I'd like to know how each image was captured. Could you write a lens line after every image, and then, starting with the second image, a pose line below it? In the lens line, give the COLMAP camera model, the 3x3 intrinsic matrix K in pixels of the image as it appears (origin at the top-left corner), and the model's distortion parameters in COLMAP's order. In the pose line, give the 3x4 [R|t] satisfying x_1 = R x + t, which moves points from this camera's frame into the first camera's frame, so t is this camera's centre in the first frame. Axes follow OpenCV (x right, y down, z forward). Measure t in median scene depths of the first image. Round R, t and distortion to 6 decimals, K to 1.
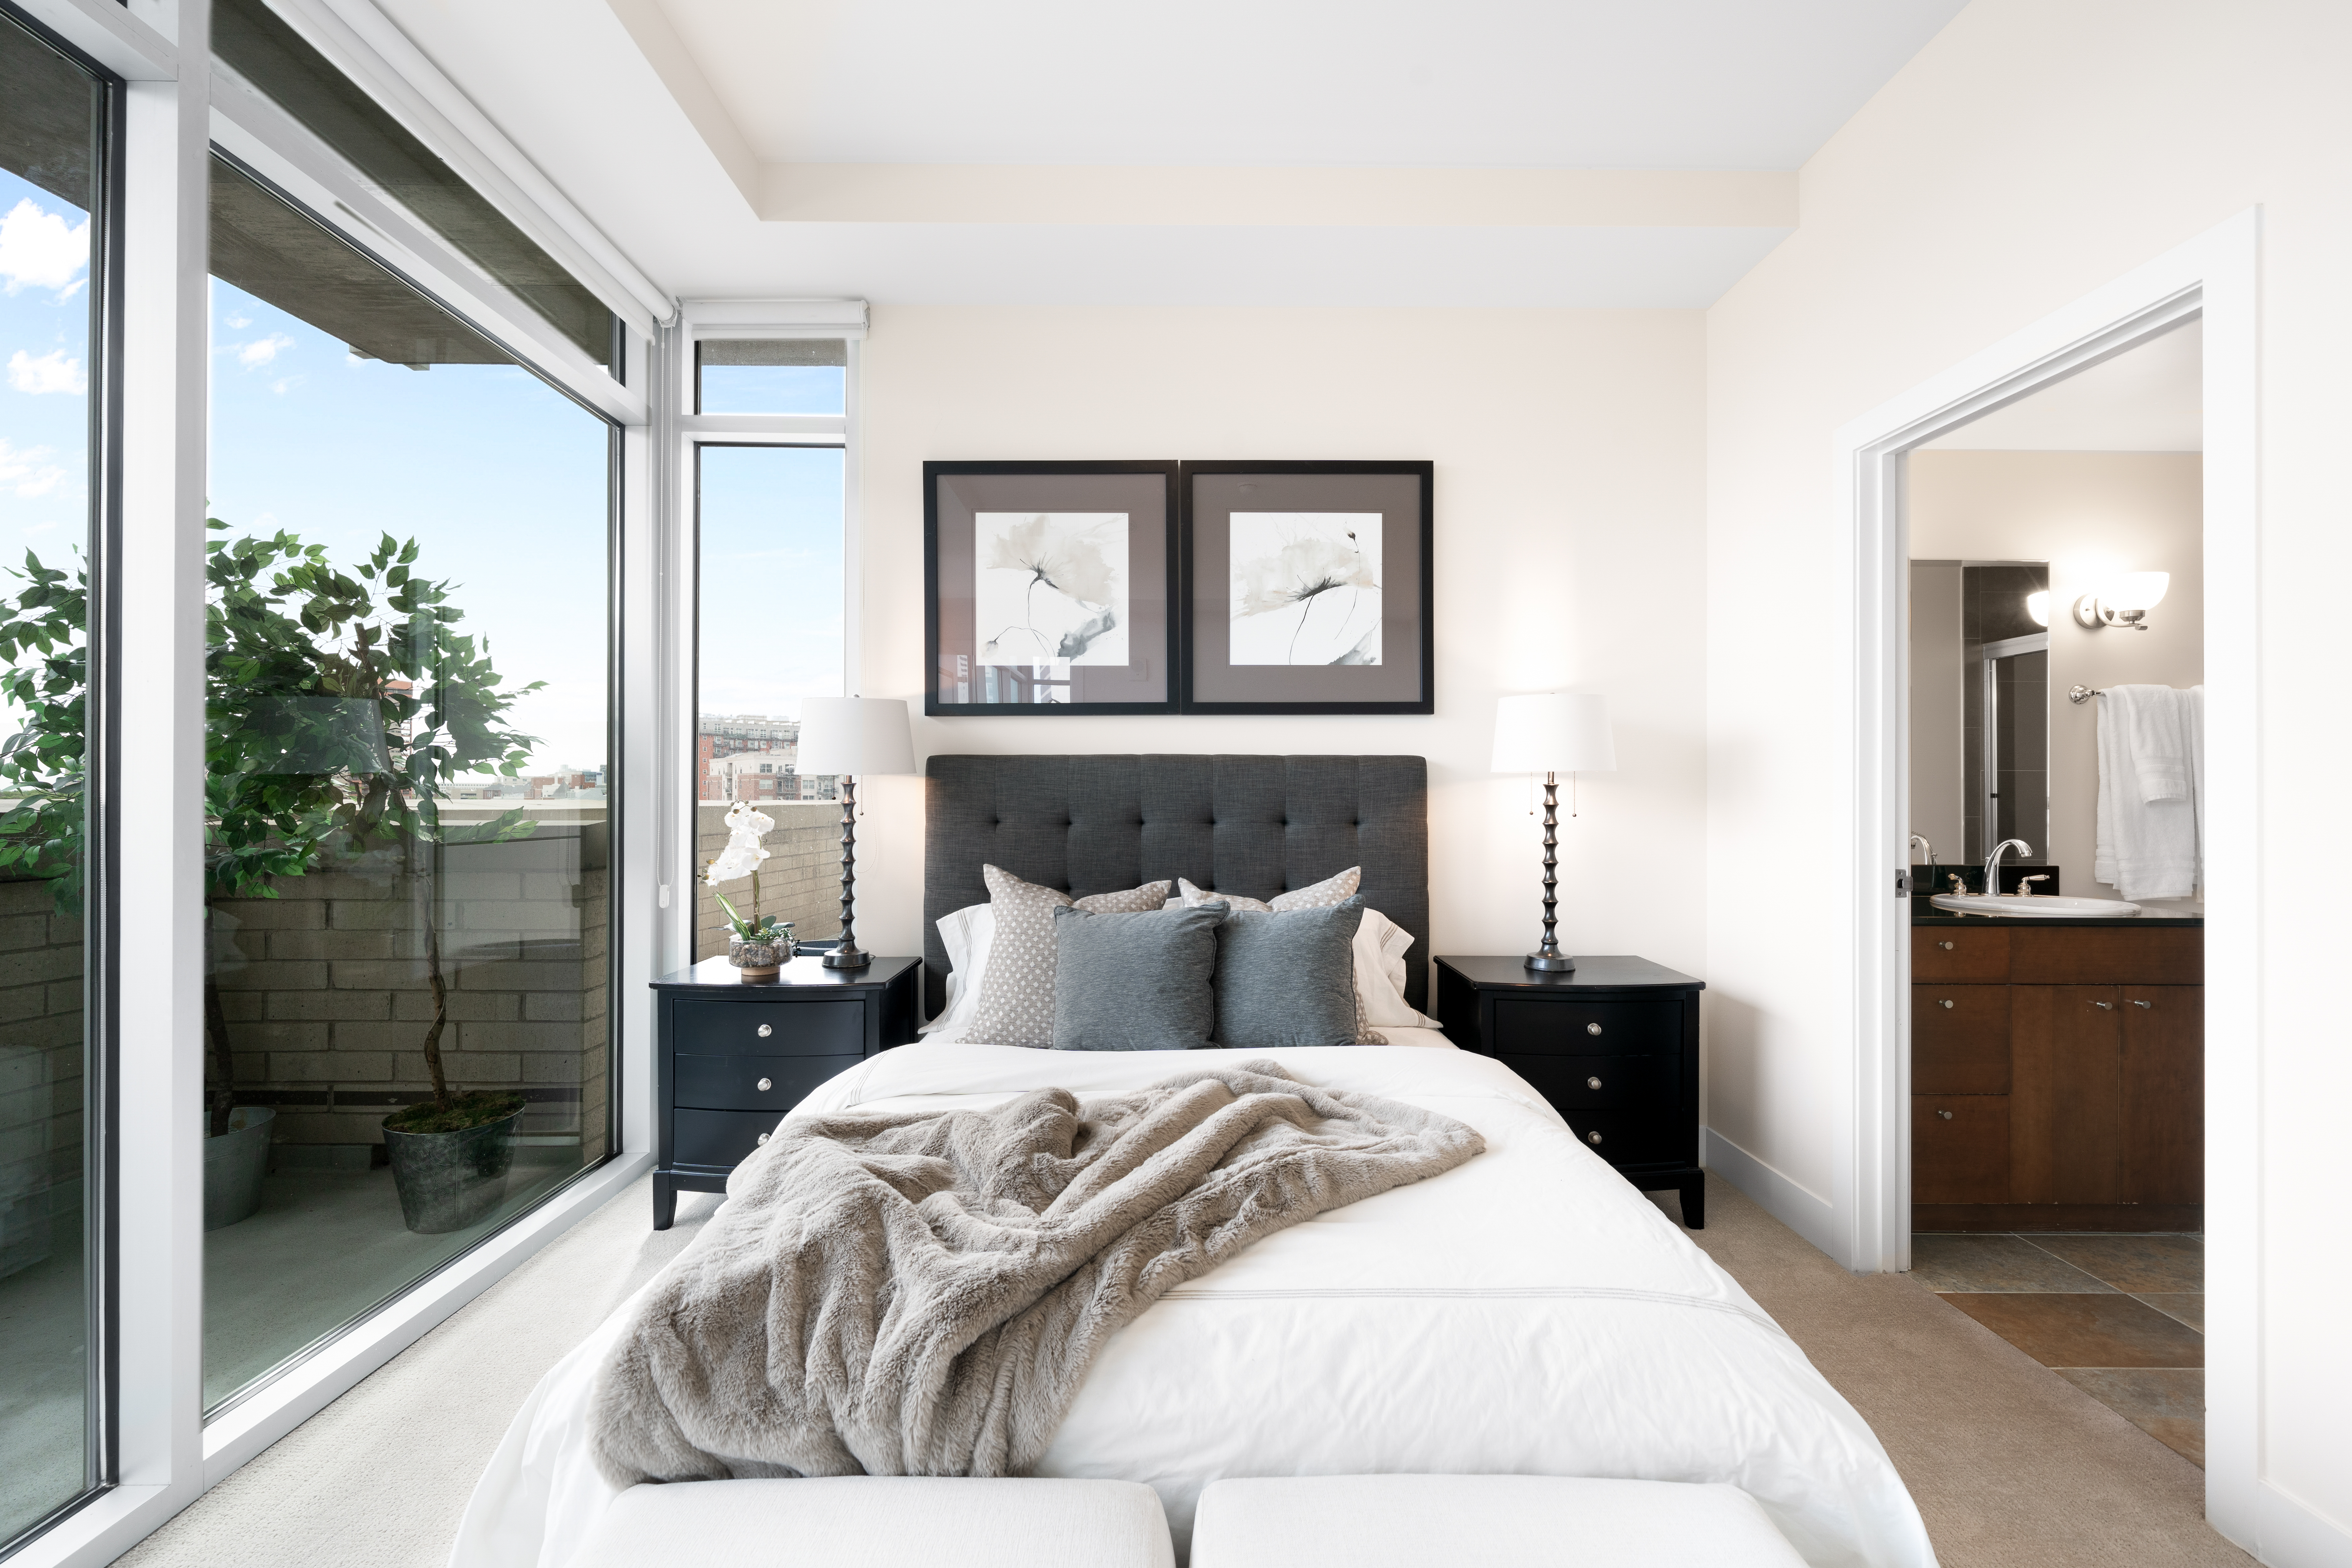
lens RADIAL K [[989.7, 0, 1176.0], [0, 989.7, 784.0], [0, 0, 1]] dist [-0.001546, -0.000094]
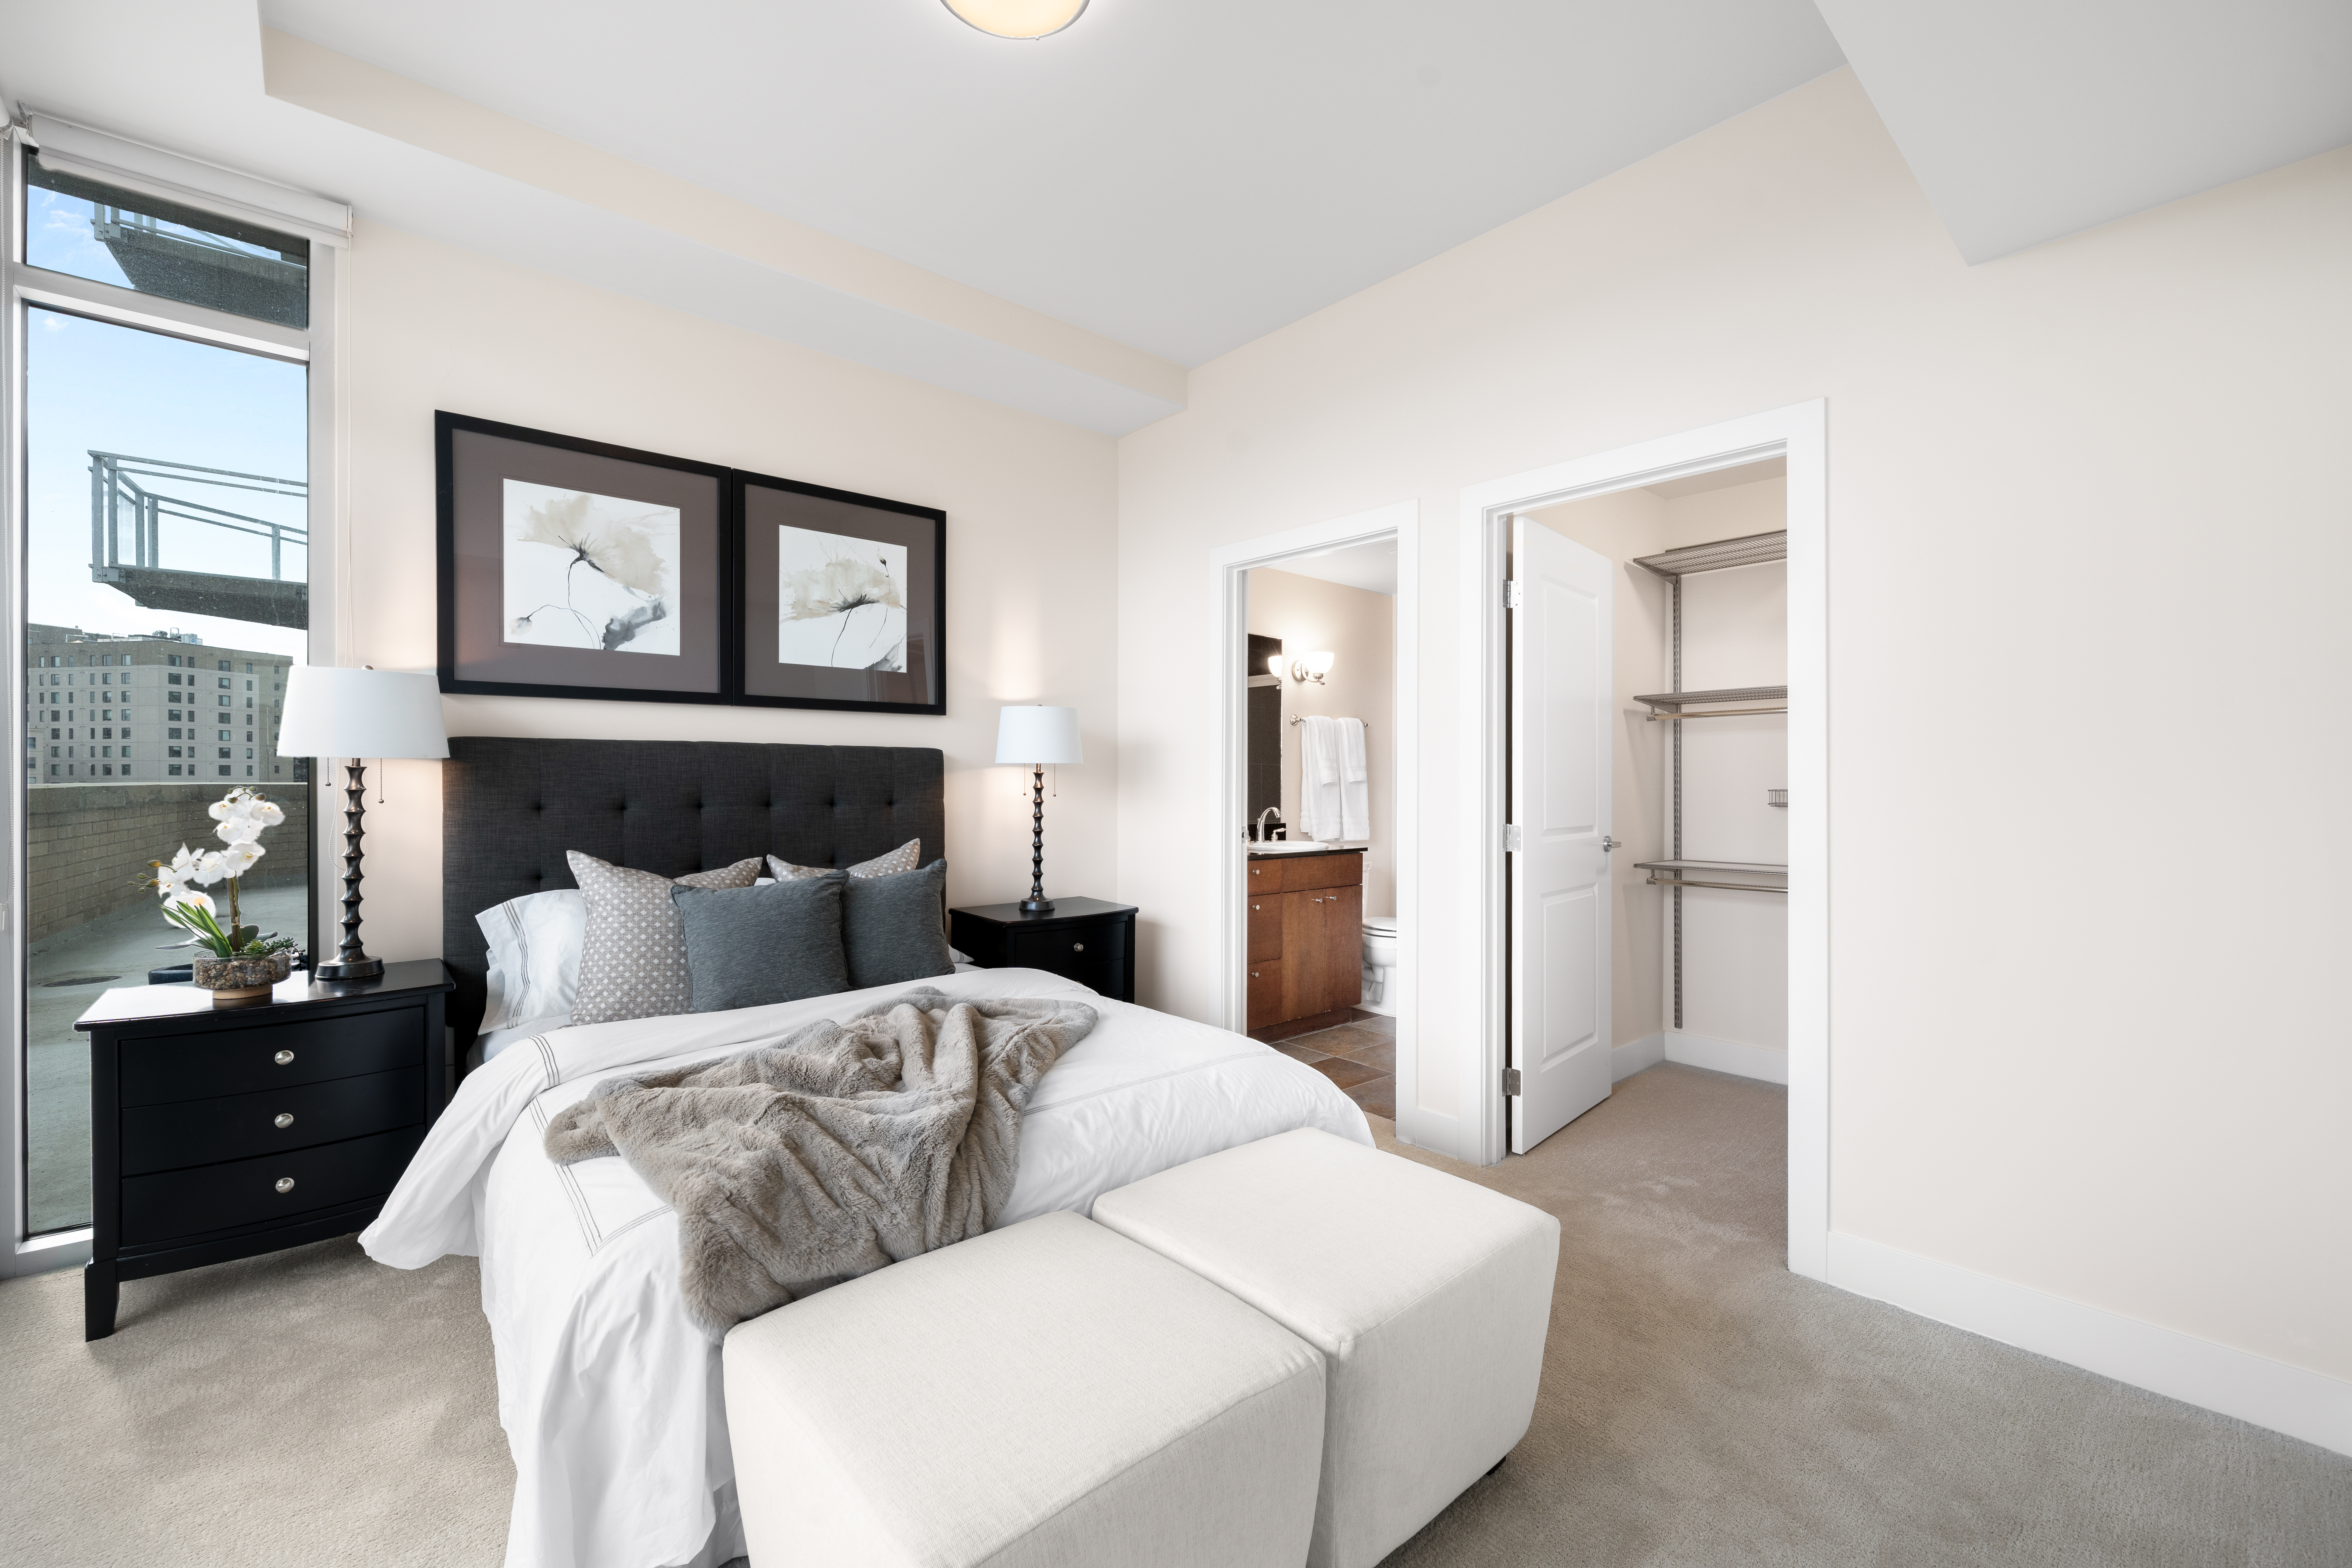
lens RADIAL K [[955.5, 0, 1172.0], [0, 955.5, 769.3], [0, 0, 1]] dist [-0.000602, 0.000022]
pose [[0.759592, 0.007555, 0.650357, -0.328856], [-0.009675, 0.999953, -0.000316, -0.005188], [-0.650328, -0.006053, 0.759629, -0.106798]]
